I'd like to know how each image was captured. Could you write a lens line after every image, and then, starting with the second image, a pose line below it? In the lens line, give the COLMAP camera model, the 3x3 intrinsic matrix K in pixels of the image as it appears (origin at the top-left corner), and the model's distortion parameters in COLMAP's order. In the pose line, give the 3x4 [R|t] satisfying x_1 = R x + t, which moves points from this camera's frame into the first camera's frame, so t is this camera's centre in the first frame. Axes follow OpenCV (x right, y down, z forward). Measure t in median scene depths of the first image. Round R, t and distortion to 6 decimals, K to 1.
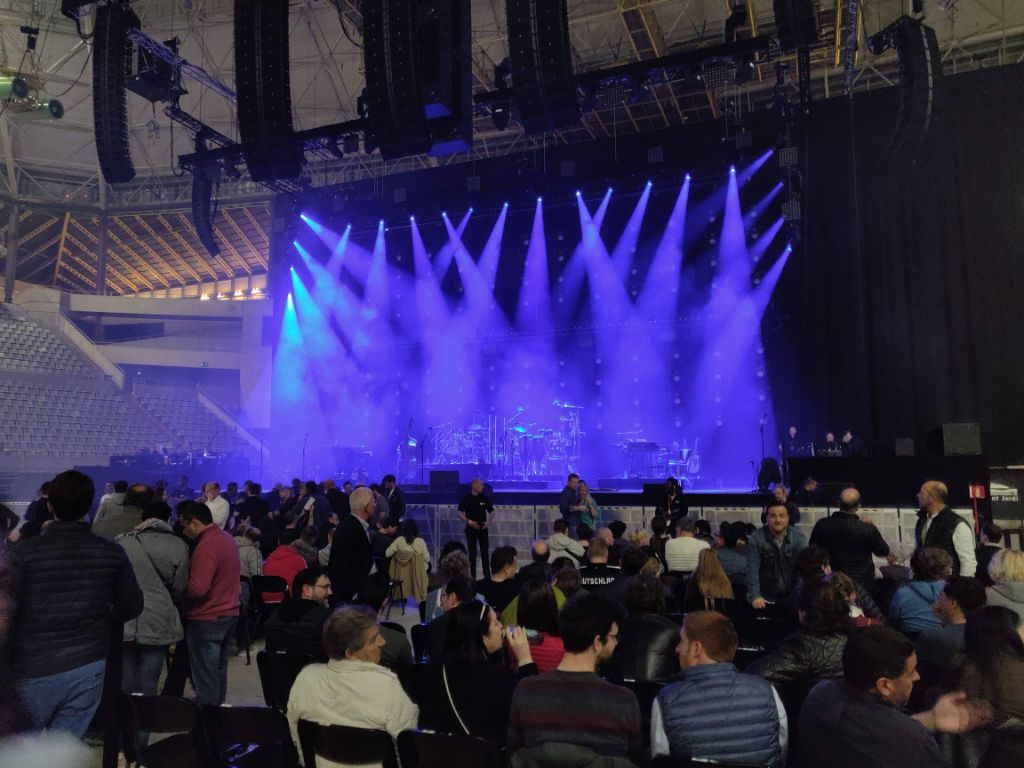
lens RADIAL K [[809.3, 0, 515.7], [0, 809.3, 389.6], [0, 0, 1]] dist [0.073879, -0.014016]
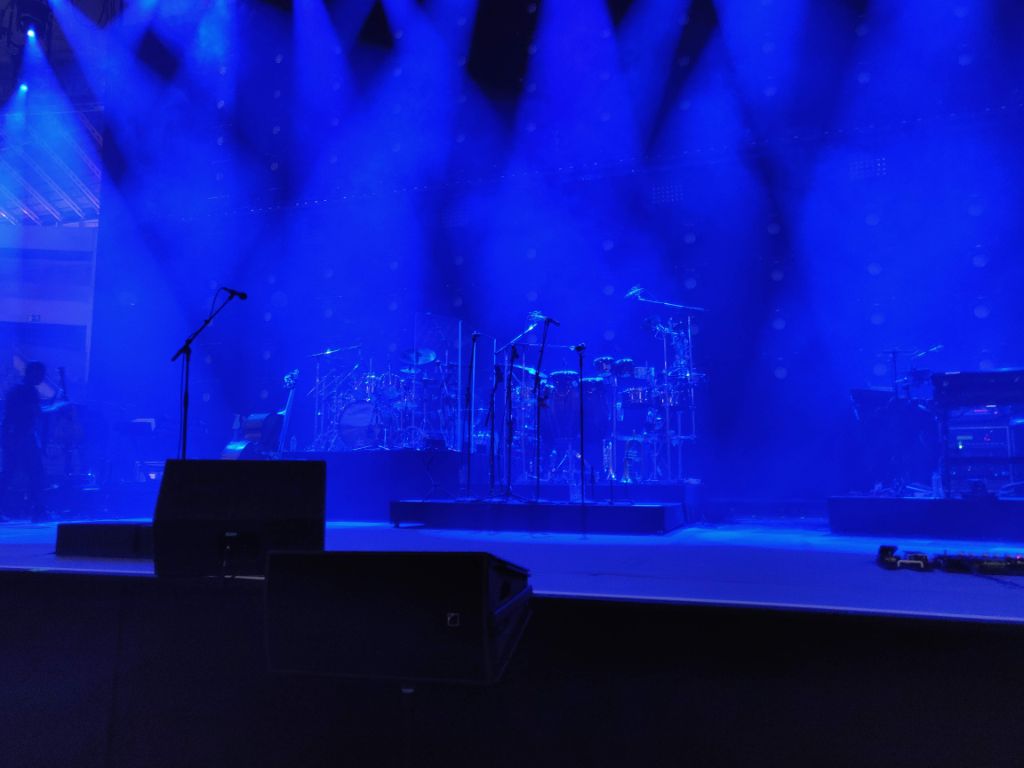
lens RADIAL K [[809.3, 0, 507.7], [0, 809.3, 387.8], [0, 0, 1]] dist [0.073879, -0.014016]
pose [[0.998447, 0.016713, 0.053147, -0.028702], [-0.016323, 0.999837, -0.007764, 0.062623], [-0.053269, 0.006885, 0.998556, 0.605433]]
